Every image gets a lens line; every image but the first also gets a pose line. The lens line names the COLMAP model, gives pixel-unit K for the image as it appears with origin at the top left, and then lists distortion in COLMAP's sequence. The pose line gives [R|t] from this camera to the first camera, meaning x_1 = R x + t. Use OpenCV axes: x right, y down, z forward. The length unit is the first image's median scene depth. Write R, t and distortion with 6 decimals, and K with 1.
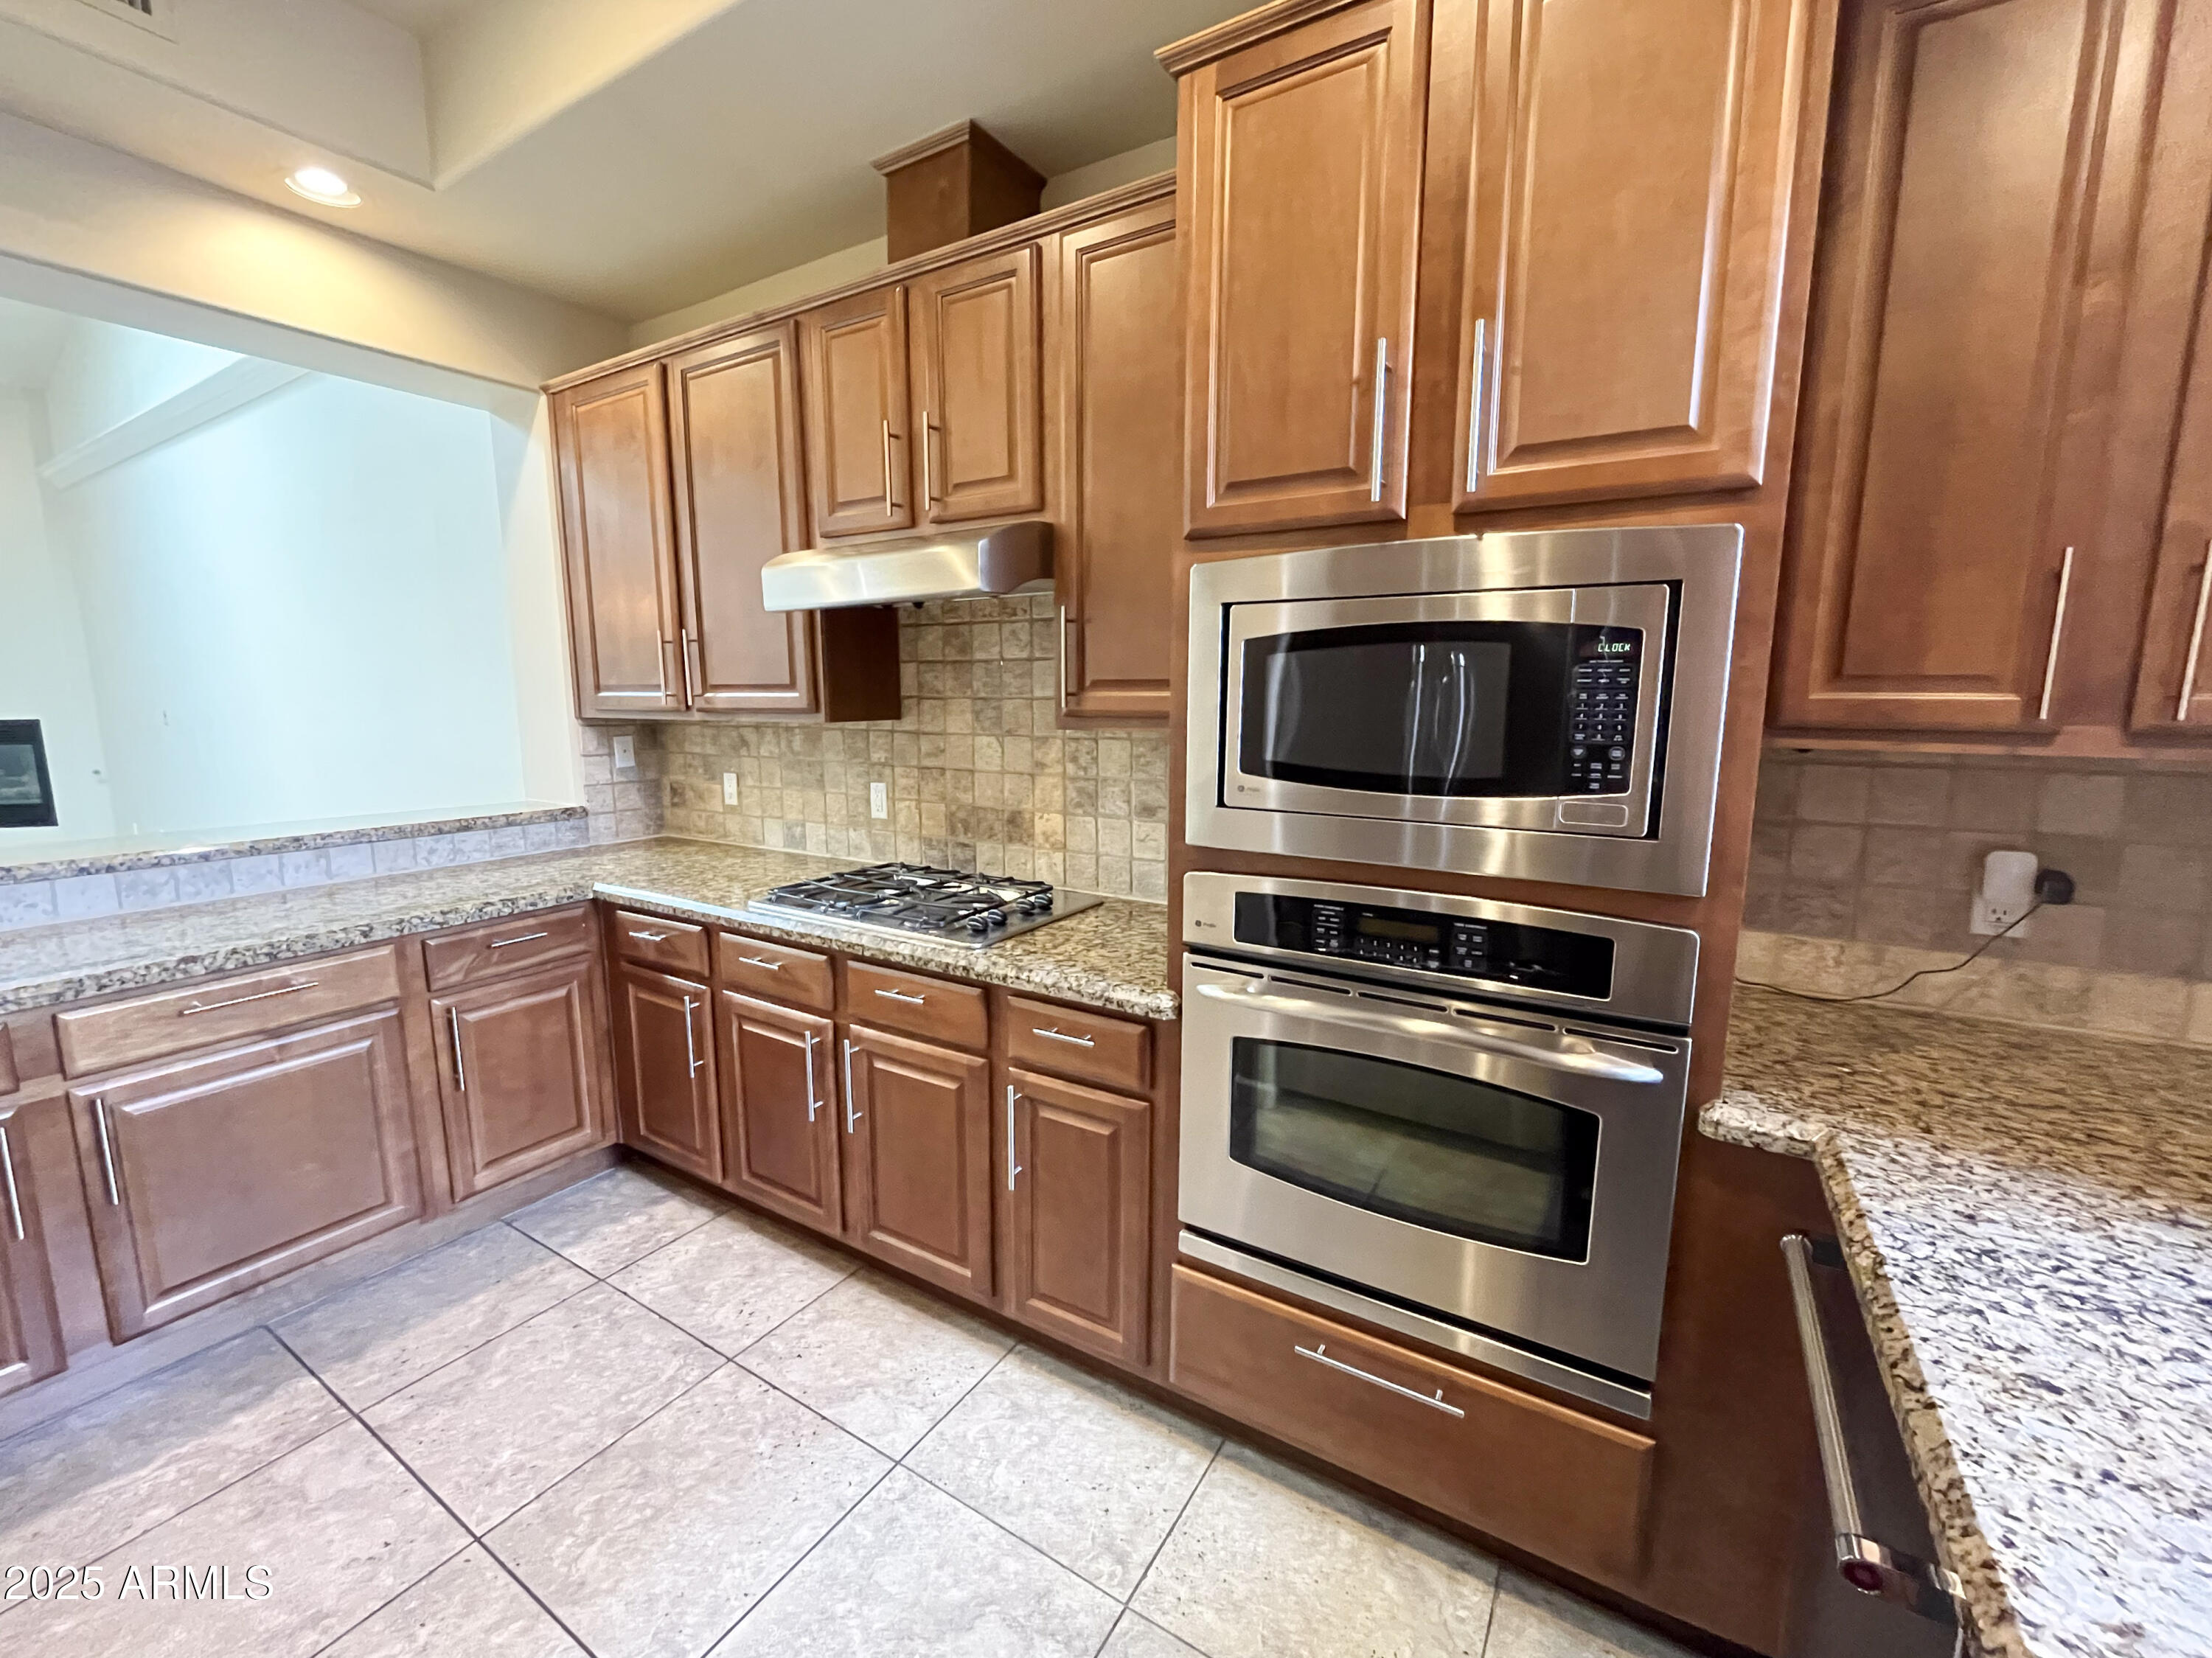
lens RADIAL K [[904.0, 0, 1102.2], [0, 904.0, 826.0], [0, 0, 1]] dist [-0.005112, 0.001528]
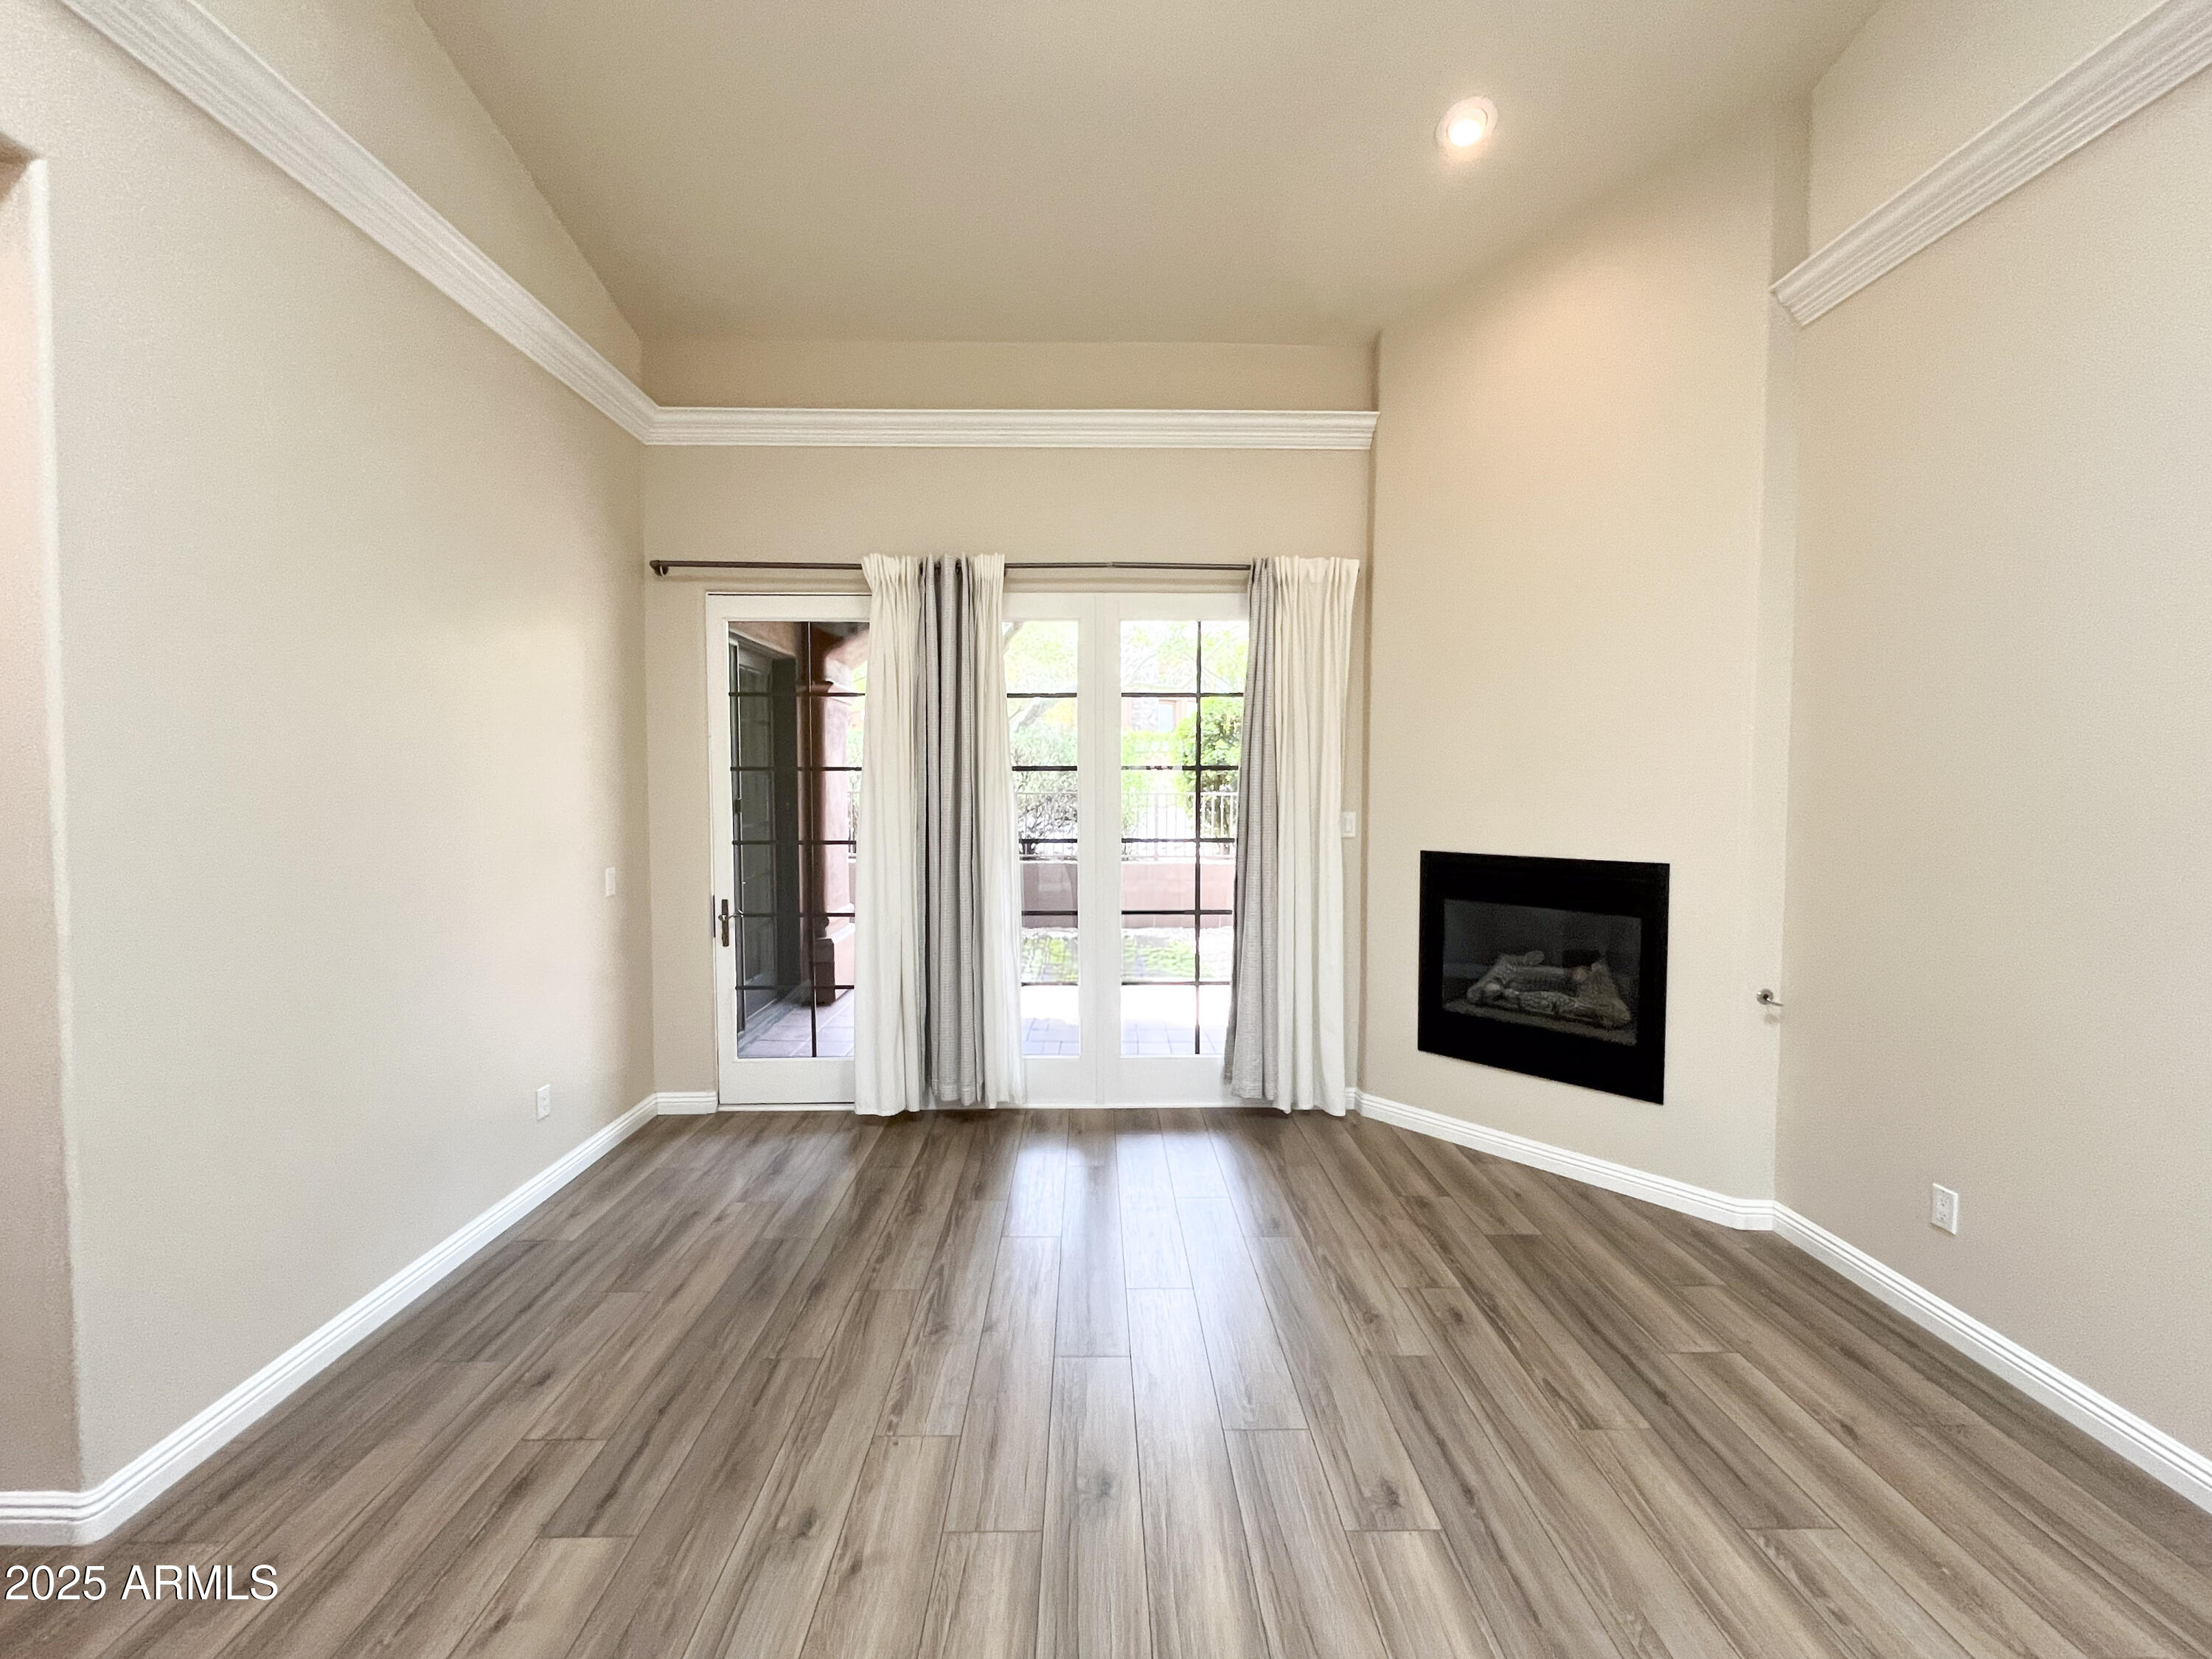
lens RADIAL K [[904.1, 0, 1115.2], [0, 904.1, 832.4], [0, 0, 1]] dist [-0.005112, 0.001528]
pose [[0.557914, 0.044438, -0.828708, -2.476318], [-0.130512, 0.990838, -0.034734, -0.212463], [0.819572, 0.127535, 0.558602, 1.347828]]
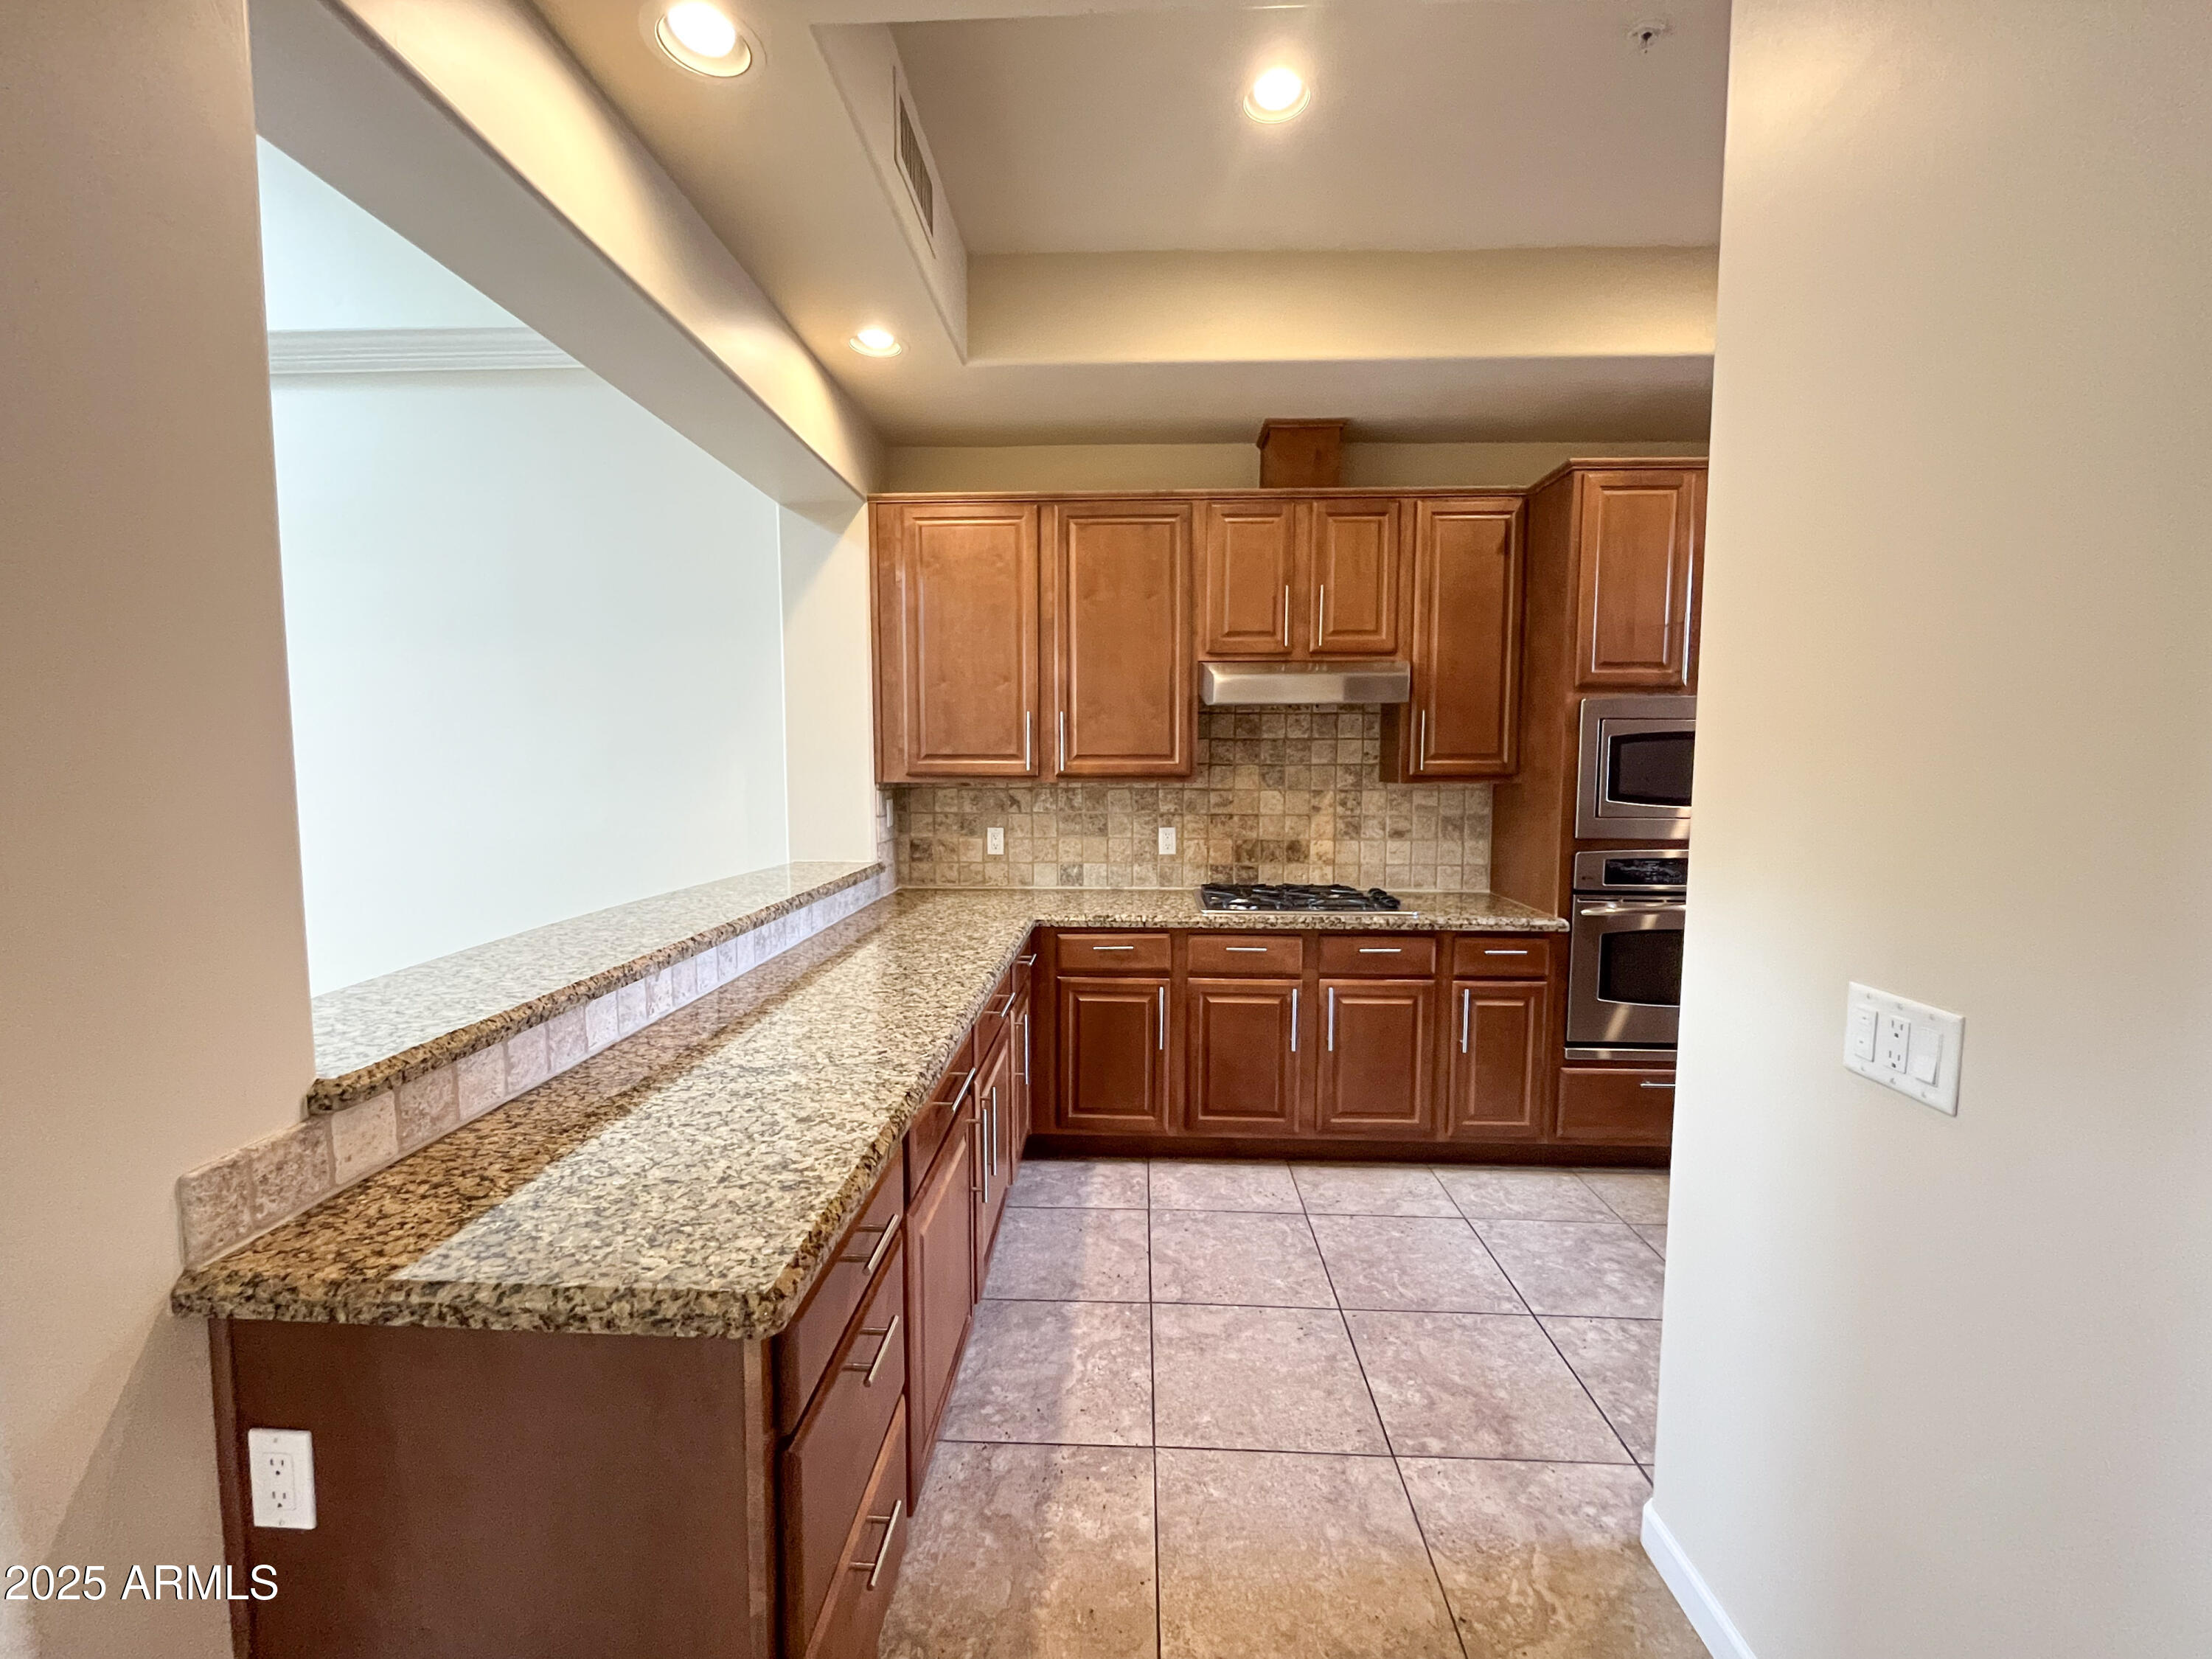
lens RADIAL K [[904.1, 0, 1105.9], [0, 904.1, 824.3], [0, 0, 1]] dist [-0.005112, 0.001528]
pose [[0.868068, -0.034052, 0.495275, -1.022858], [0.071903, 0.995749, -0.057564, 0.018262], [-0.491210, 0.085582, 0.866827, -0.119472]]
